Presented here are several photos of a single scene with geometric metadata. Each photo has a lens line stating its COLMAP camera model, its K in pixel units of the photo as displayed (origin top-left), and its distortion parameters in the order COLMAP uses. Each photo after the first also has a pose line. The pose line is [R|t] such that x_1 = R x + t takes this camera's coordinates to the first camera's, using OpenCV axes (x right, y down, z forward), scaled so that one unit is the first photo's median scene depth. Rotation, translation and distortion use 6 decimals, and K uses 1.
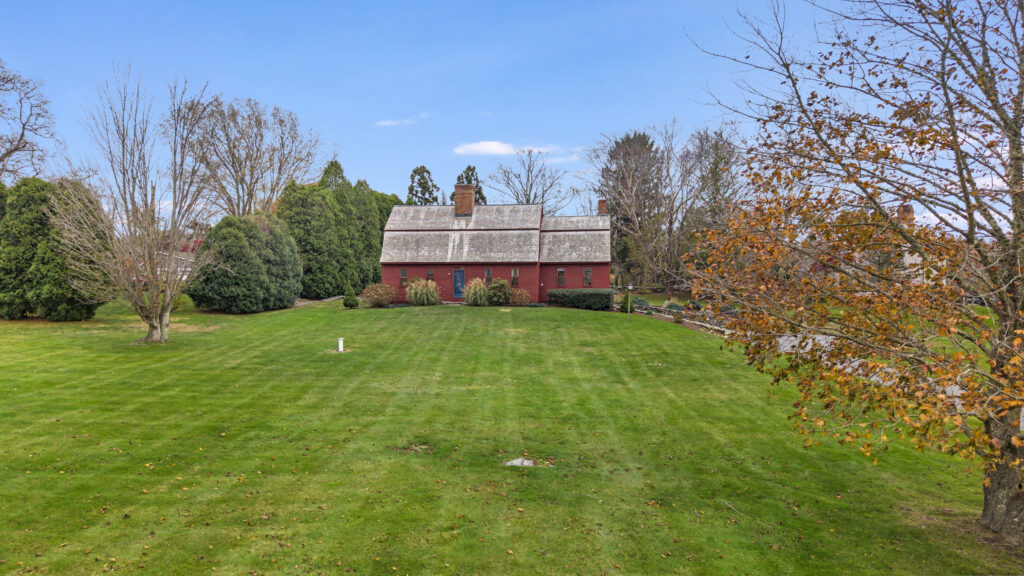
lens RADIAL K [[683.8, 0, 513.9], [0, 683.8, 286.2], [0, 0, 1]] dist [0.025861, 0.000127]
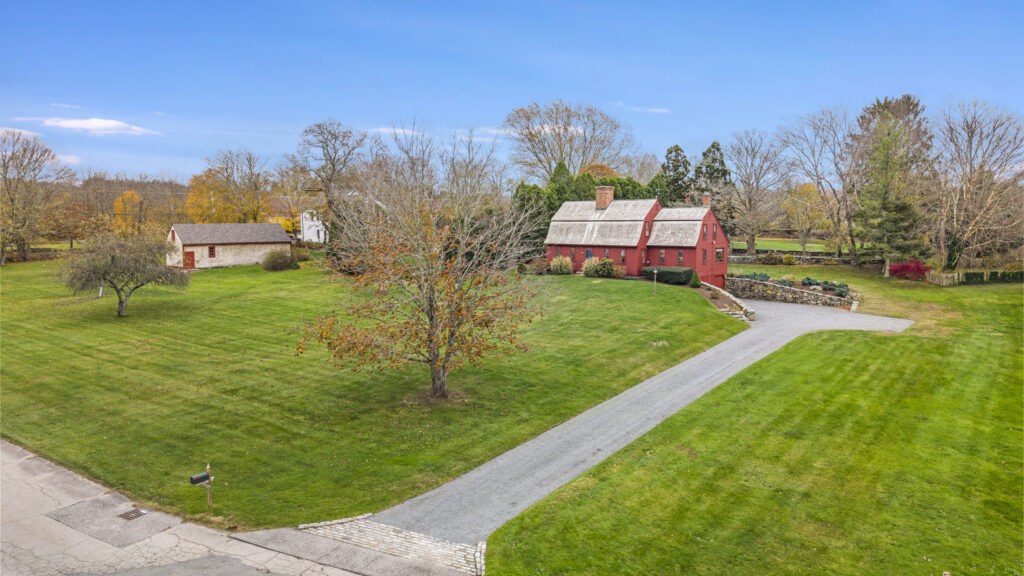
lens RADIAL K [[683.8, 0, 507.7], [0, 683.8, 288.3], [0, 0, 1]] dist [0.025861, 0.000127]
pose [[0.787578, 0.060581, -0.613230, 0.647699], [-0.005689, 0.995828, 0.091071, -0.071489], [0.616189, -0.068237, 0.784637, -0.211067]]
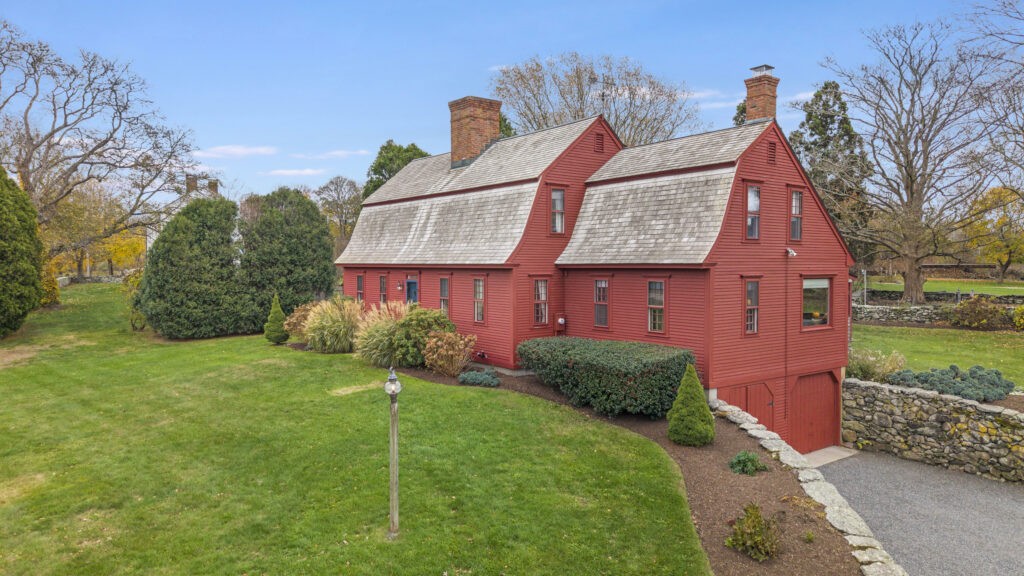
lens RADIAL K [[683.8, 0, 517.3], [0, 683.8, 281.8], [0, 0, 1]] dist [0.025861, 0.000127]
pose [[0.679635, 0.022438, -0.733207, 0.313517], [-0.013584, 0.999746, 0.018004, -0.031909], [0.733424, -0.002276, 0.679767, 0.721612]]
